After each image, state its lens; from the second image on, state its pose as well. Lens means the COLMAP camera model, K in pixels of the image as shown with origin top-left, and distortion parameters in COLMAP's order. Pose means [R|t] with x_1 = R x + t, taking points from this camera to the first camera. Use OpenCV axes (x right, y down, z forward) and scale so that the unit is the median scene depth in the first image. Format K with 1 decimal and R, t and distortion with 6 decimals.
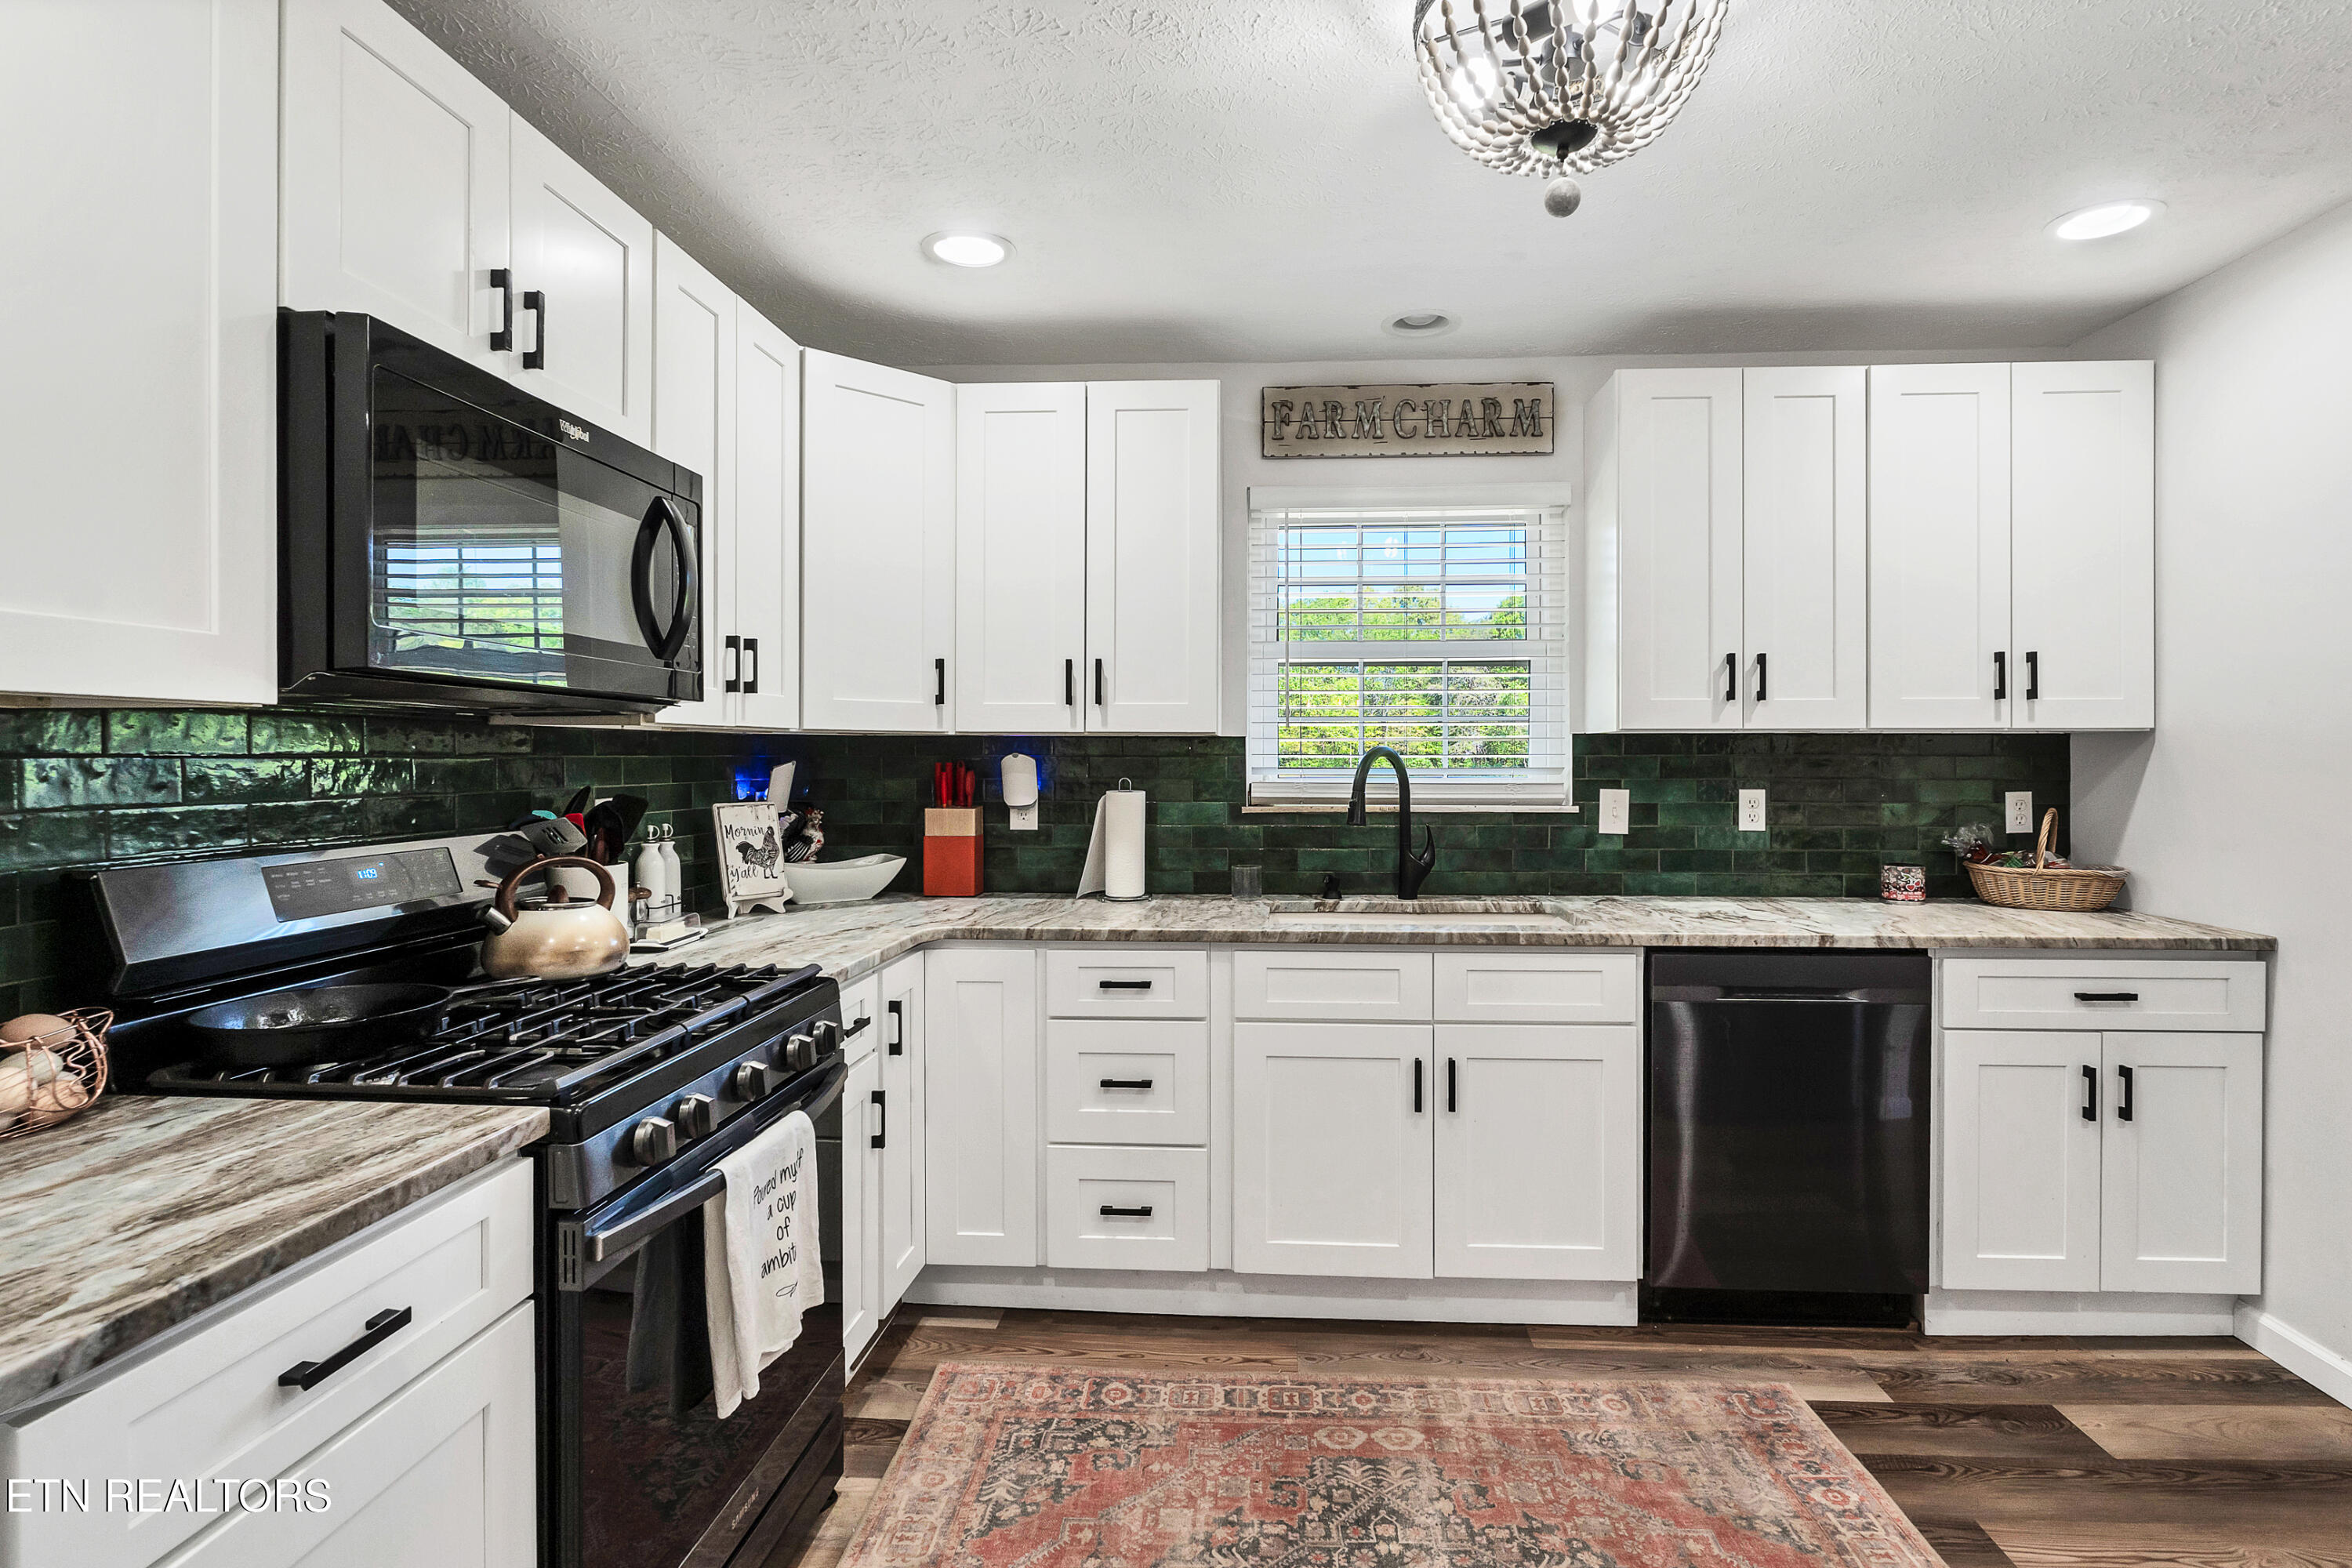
lens RADIAL K [[1136.3, 0, 1184.6], [0, 1136.3, 753.6], [0, 0, 1]] dist [-0.003776, -0.000039]
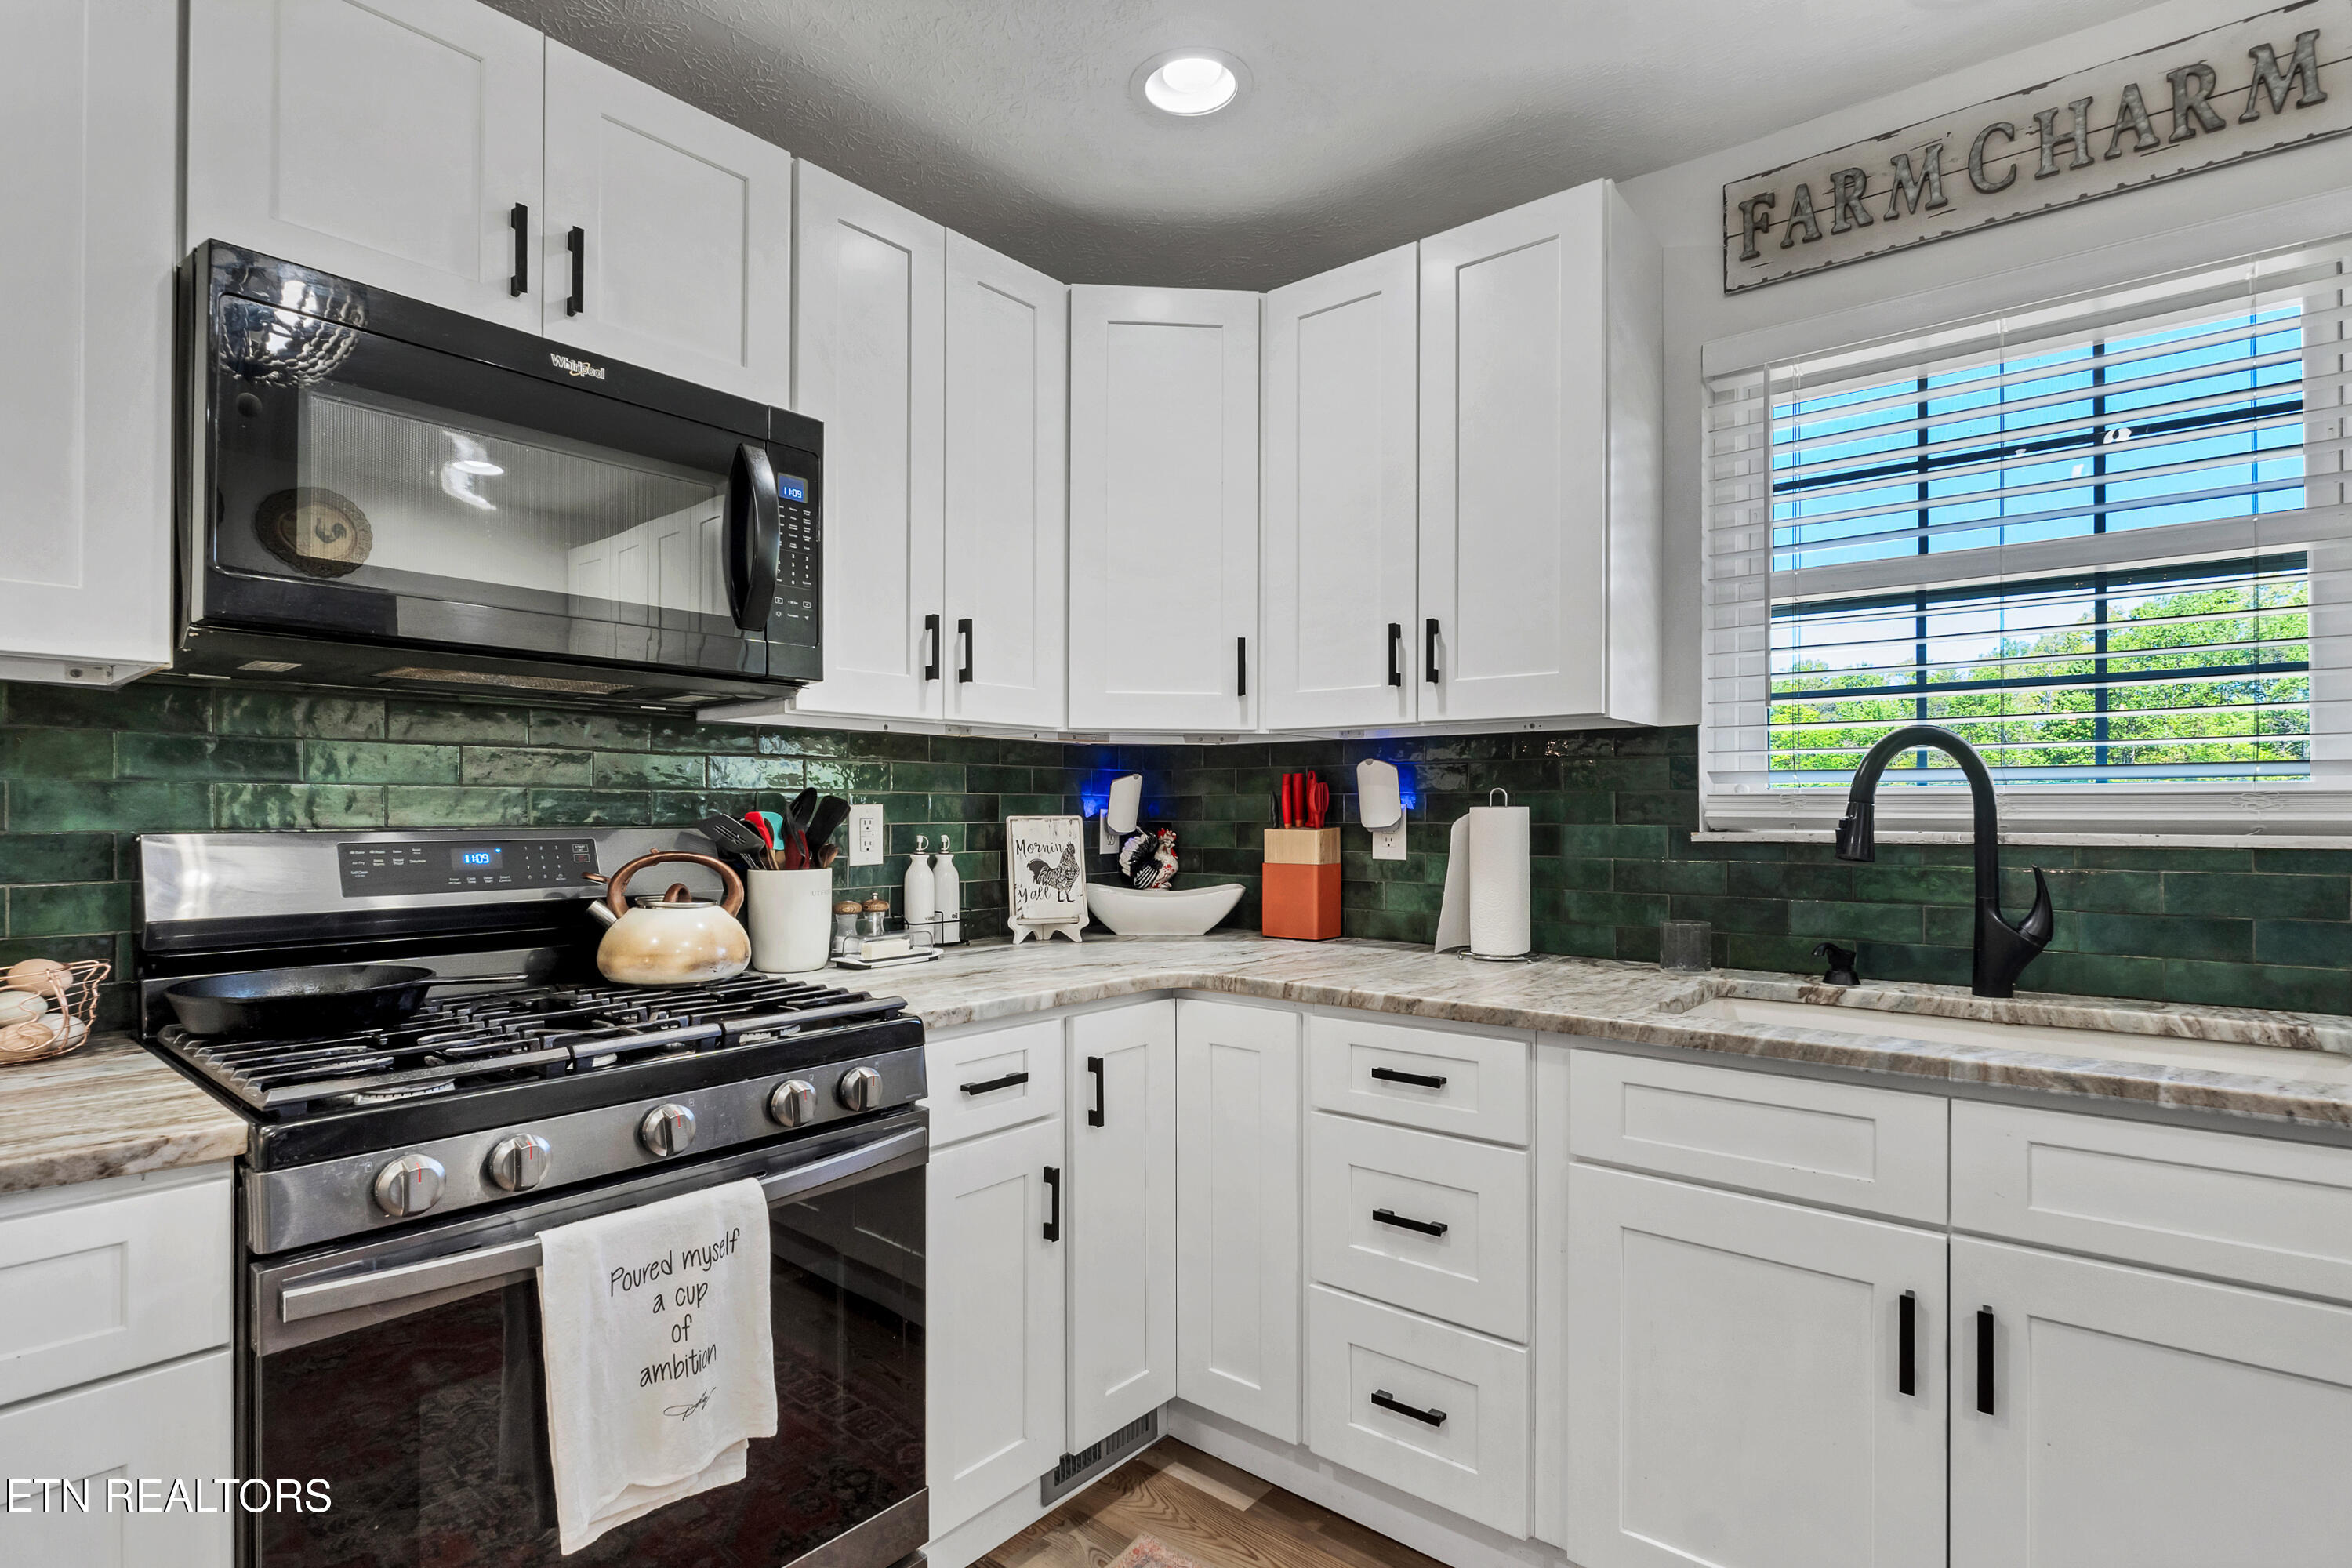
lens RADIAL K [[1119.4, 0, 1172.4], [0, 1119.4, 808.5], [0, 0, 1]] dist [-0.009142, 0.000617]
pose [[0.808319, -0.001840, -0.588742, 0.195759], [0.000544, 0.999997, -0.002379, 0.035741], [0.588745, 0.001603, 0.808317, 0.313653]]
